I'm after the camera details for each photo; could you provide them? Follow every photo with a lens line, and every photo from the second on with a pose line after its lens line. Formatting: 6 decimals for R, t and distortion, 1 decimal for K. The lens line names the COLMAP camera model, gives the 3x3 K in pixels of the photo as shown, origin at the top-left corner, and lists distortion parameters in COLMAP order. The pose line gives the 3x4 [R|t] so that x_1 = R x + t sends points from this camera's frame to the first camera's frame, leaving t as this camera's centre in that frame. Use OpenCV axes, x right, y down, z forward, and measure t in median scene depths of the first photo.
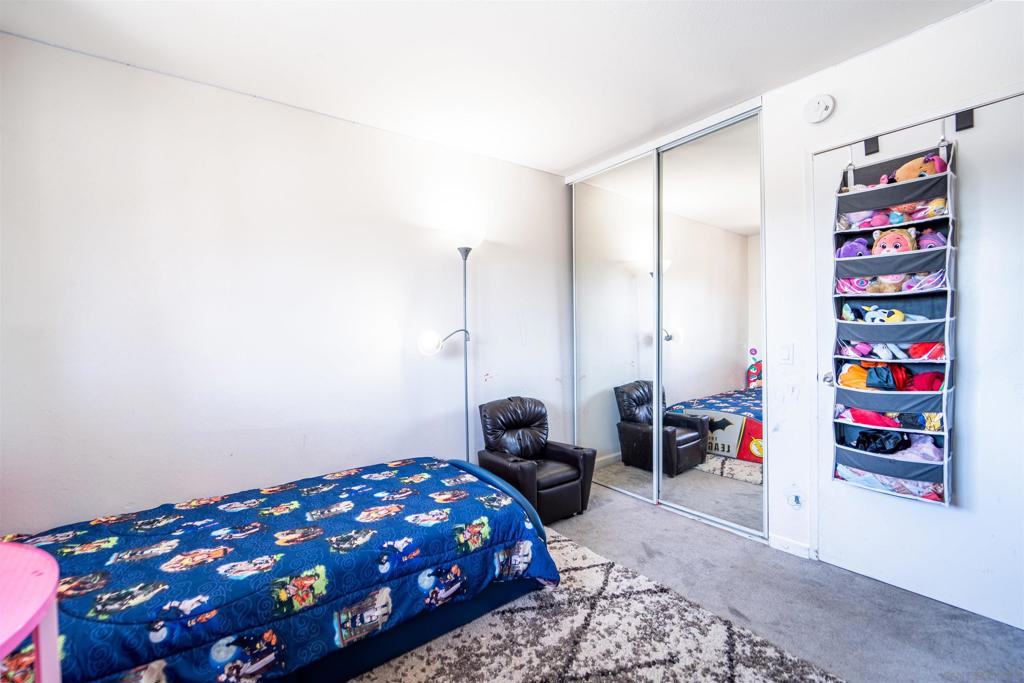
lens RADIAL K [[420.4, 0, 519.1], [0, 420.4, 344.3], [0, 0, 1]] dist [-0.020272, 0.001450]
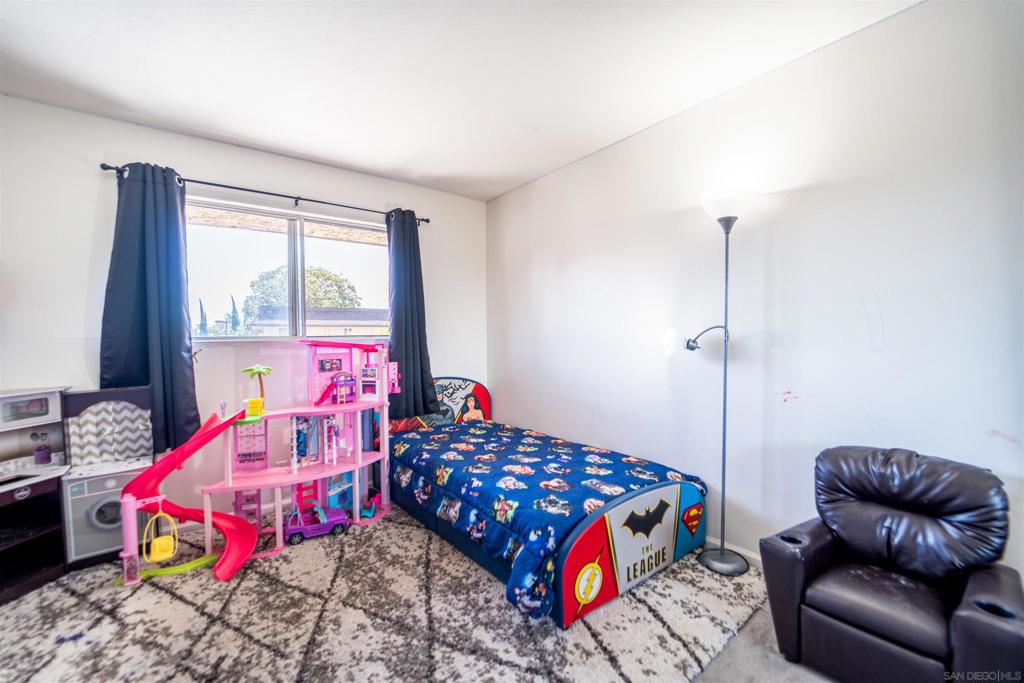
lens RADIAL K [[420.4, 0, 512.2], [0, 420.4, 341.1], [0, 0, 1]] dist [-0.020272, 0.001450]
pose [[0.033238, 0.029094, -0.999024, 0.933985], [-0.014555, 0.999484, 0.028624, -0.036713], [0.999341, 0.013589, 0.033644, 0.891524]]
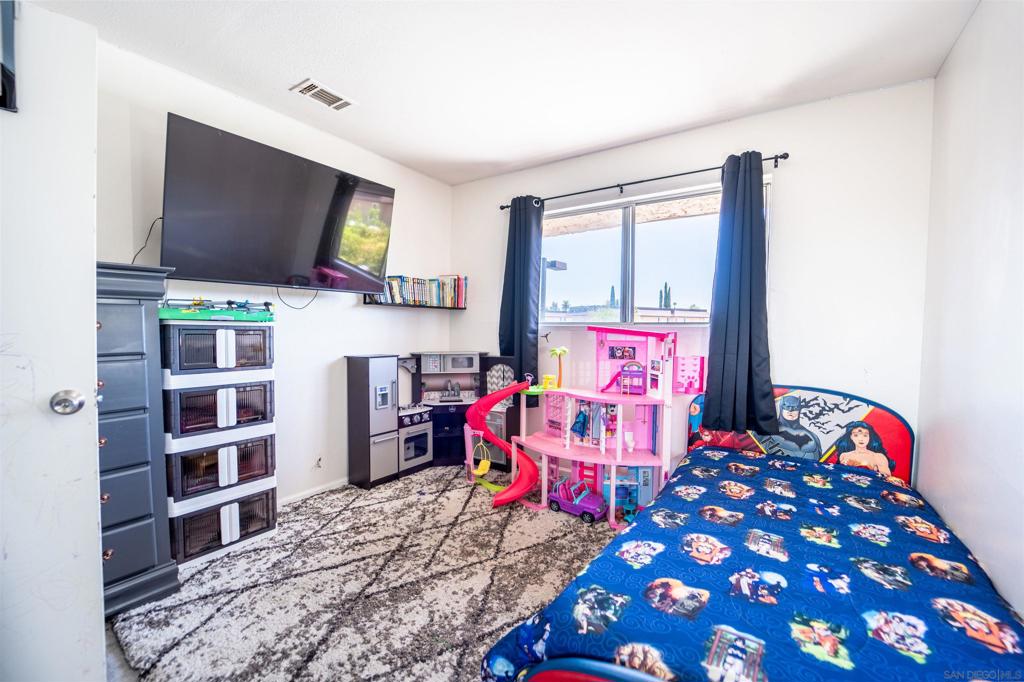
lens RADIAL K [[420.4, 0, 515.7], [0, 420.4, 341.2], [0, 0, 1]] dist [-0.020272, 0.001450]
pose [[-0.941239, 0.024340, -0.336863, 0.246196], [0.001093, 0.997614, 0.069027, -0.038108], [0.337740, 0.064603, -0.939020, 1.526786]]
